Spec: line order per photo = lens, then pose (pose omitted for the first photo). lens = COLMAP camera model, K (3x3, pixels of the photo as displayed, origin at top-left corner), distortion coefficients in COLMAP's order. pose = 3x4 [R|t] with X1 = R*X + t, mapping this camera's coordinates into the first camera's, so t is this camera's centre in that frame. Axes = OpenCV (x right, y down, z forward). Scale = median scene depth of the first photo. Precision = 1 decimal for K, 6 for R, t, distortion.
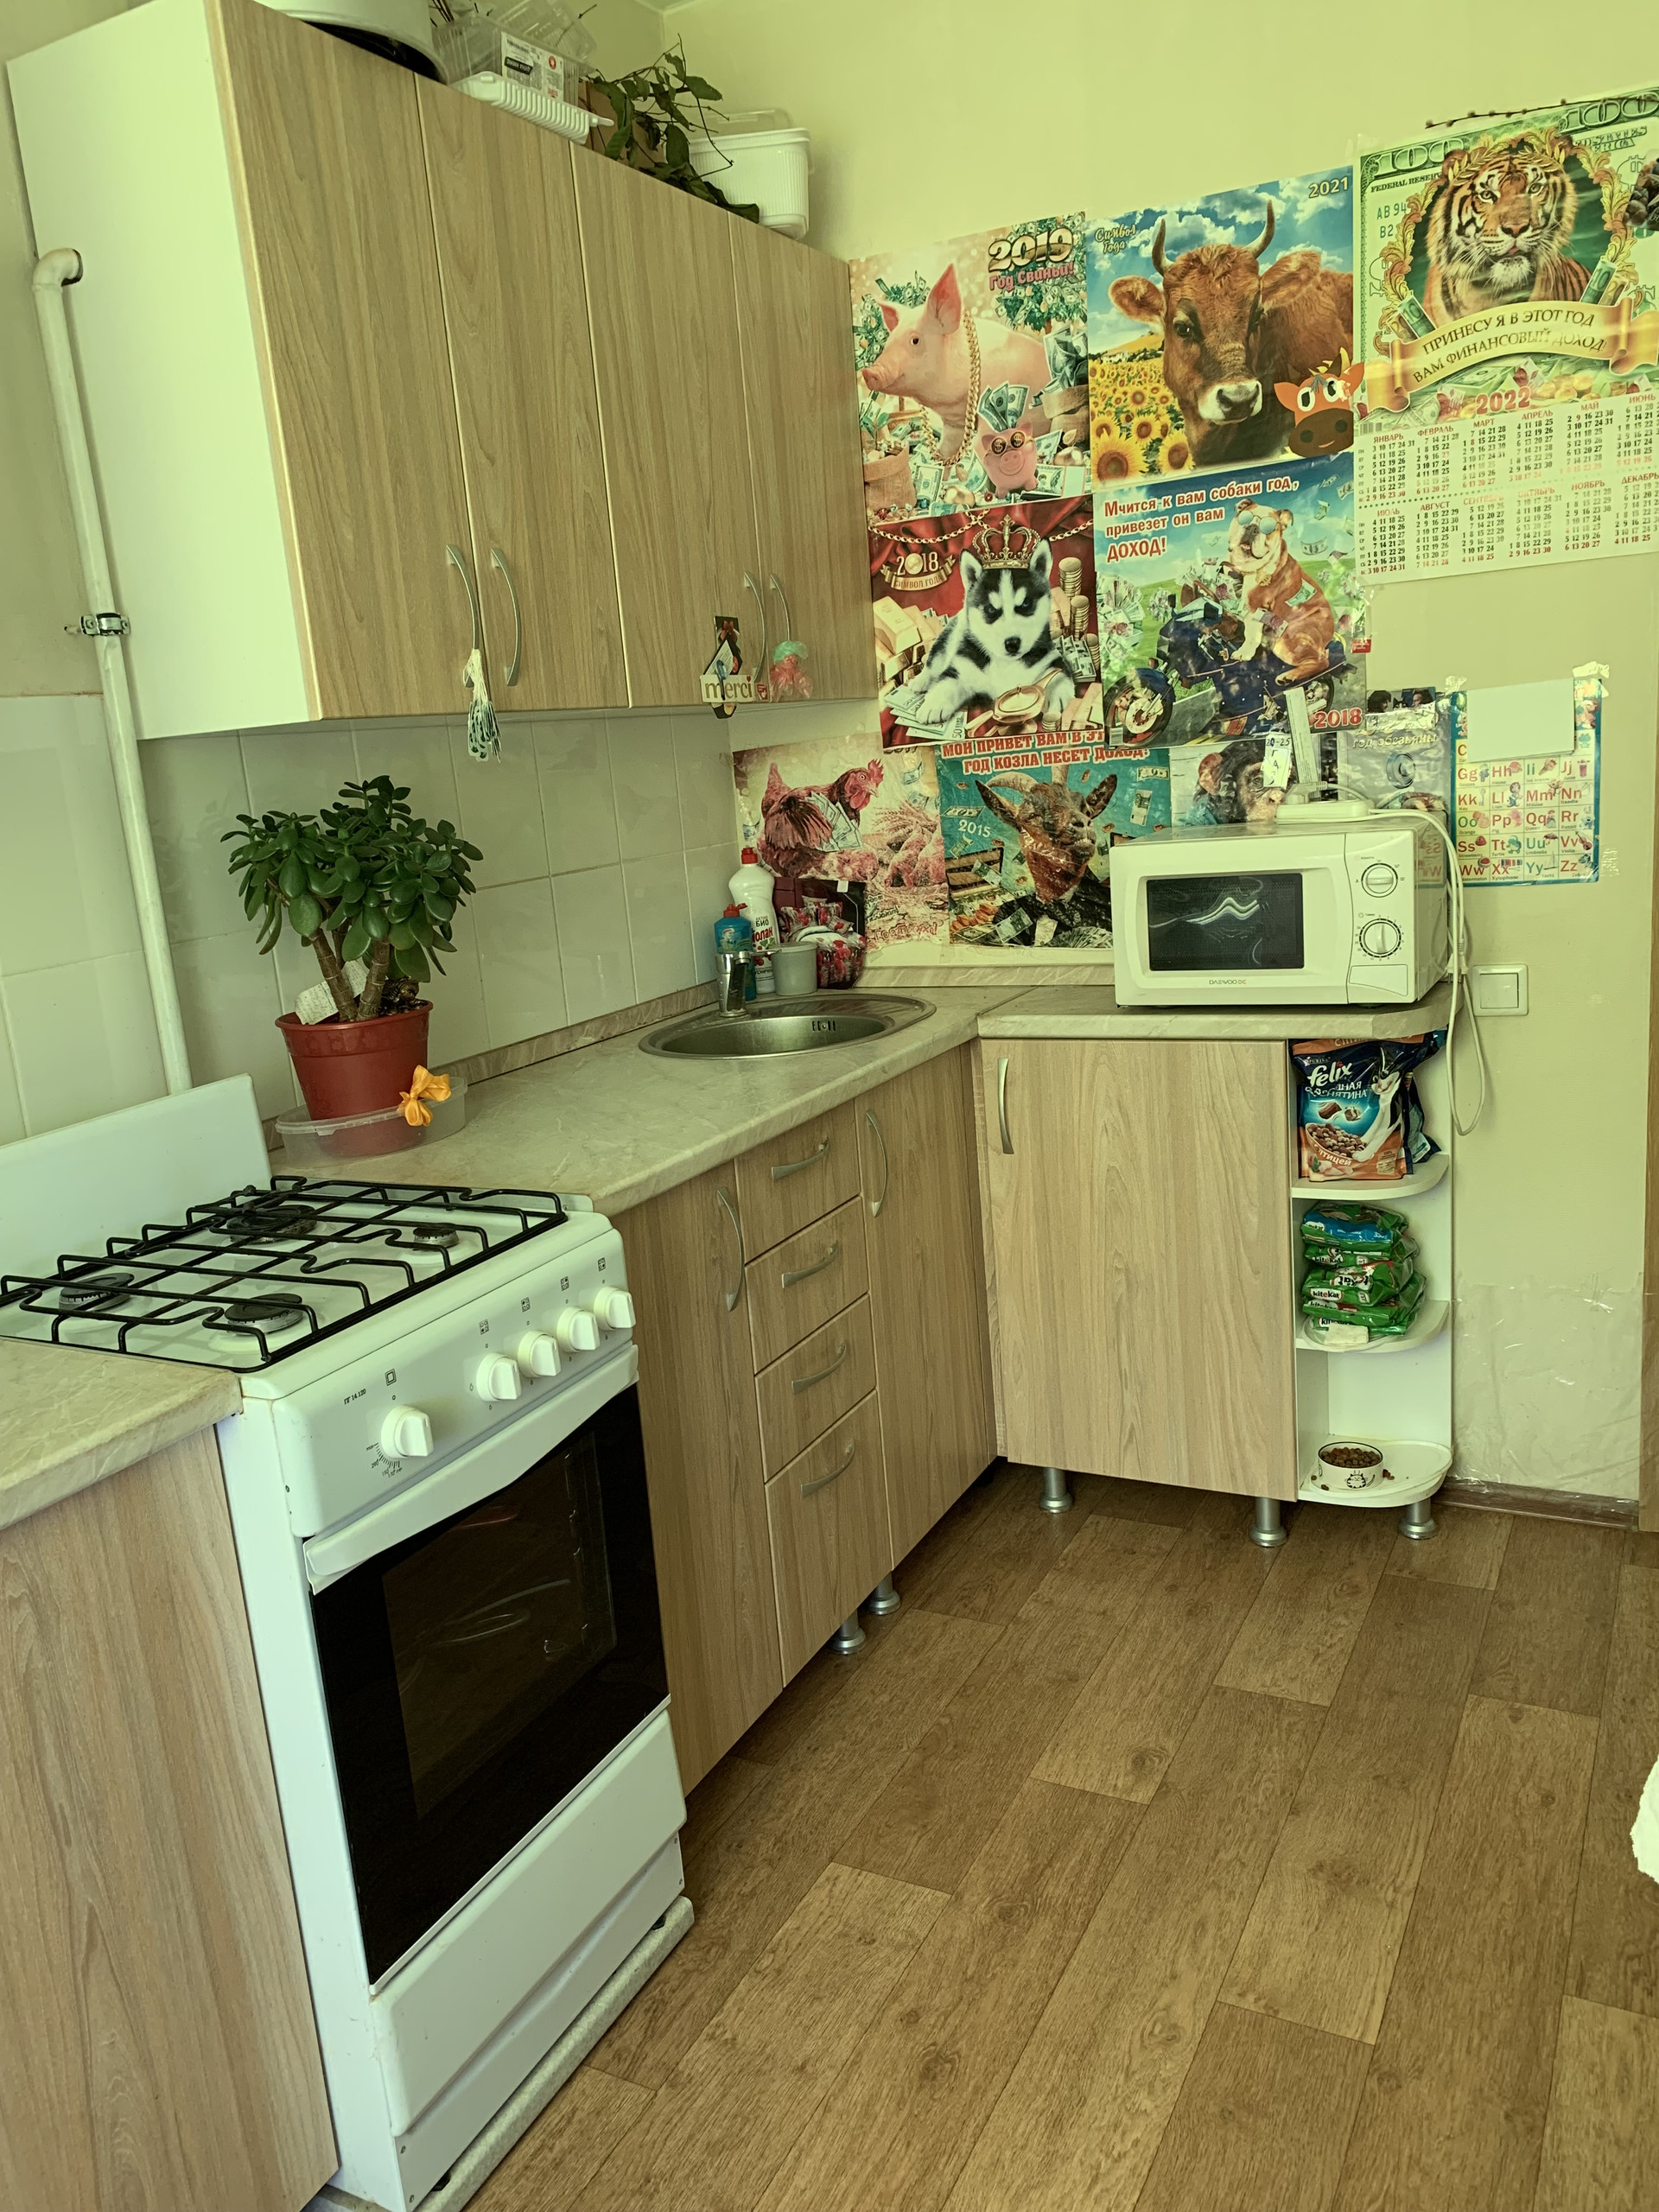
lens RADIAL K [[1695.1, 0, 818.4], [0, 1695.1, 1122.8], [0, 0, 1]] dist [0.035291, -0.030598]
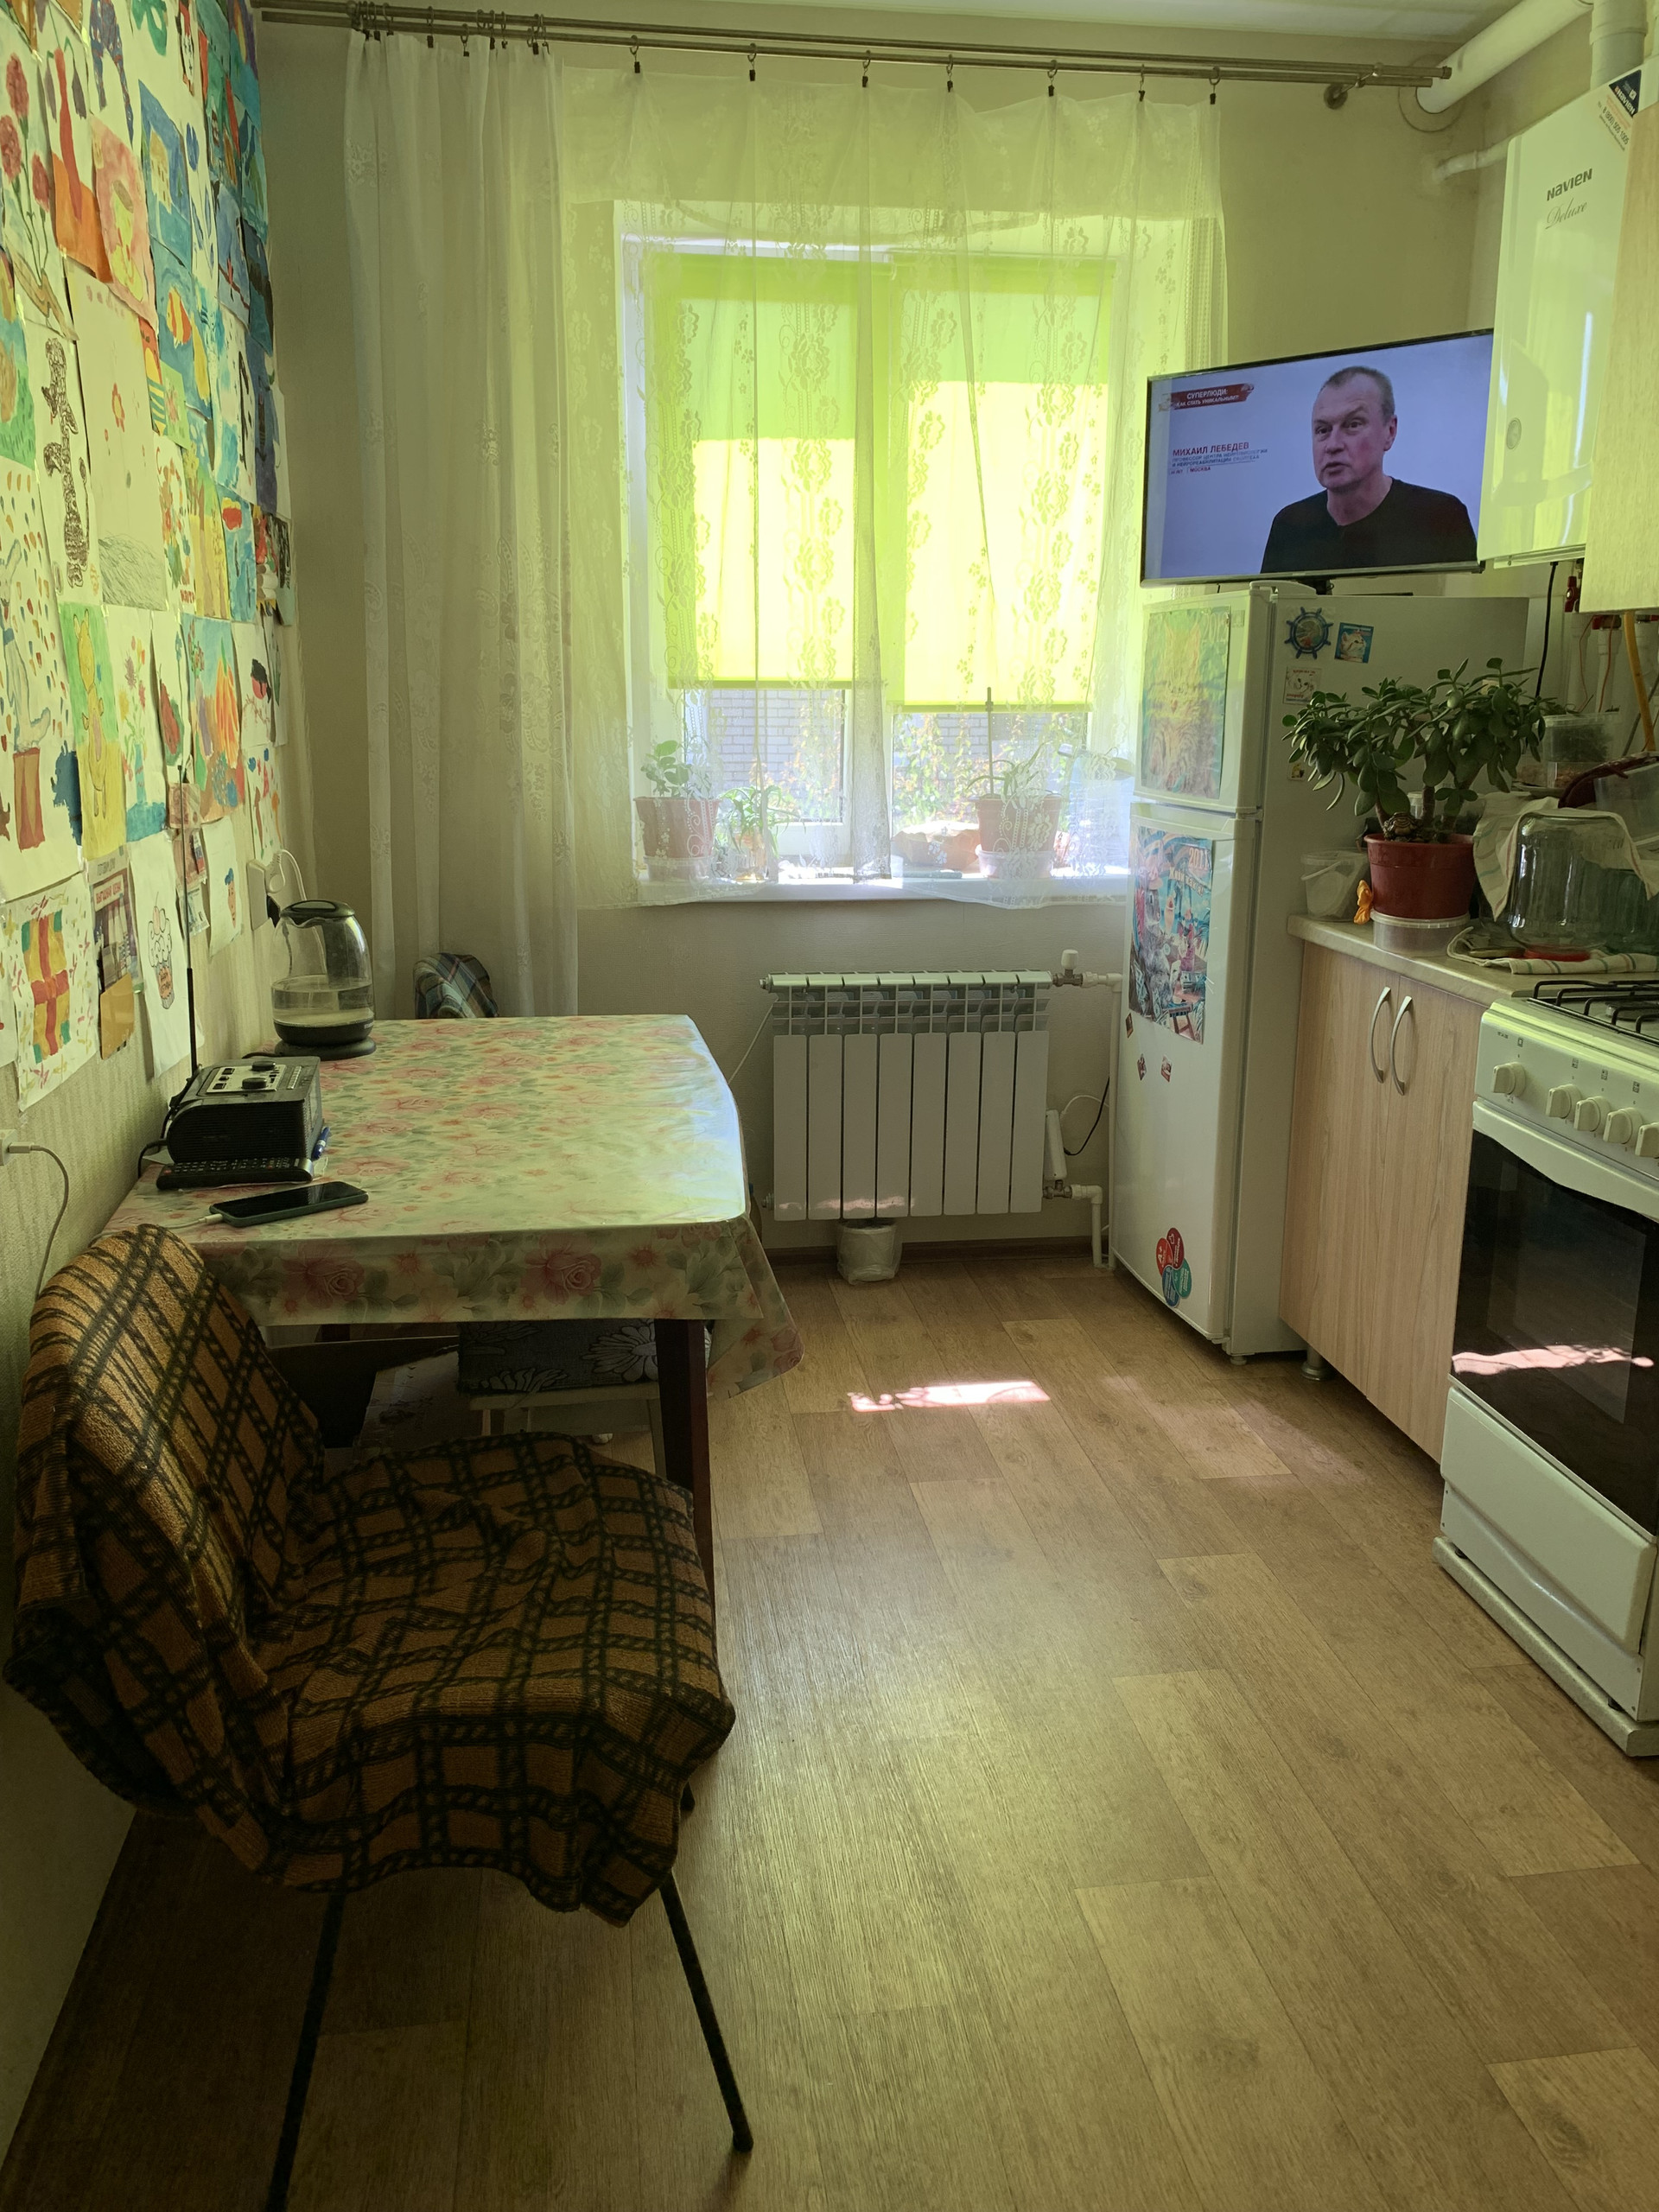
lens RADIAL K [[1695.1, 0, 827.7], [0, 1695.1, 1095.8], [0, 0, 1]] dist [0.035291, -0.030598]
pose [[-0.806072, 0.218962, -0.549822, 0.750602], [-0.070072, 0.887193, 0.456047, -0.314459], [0.587655, 0.406134, -0.699798, 1.171781]]
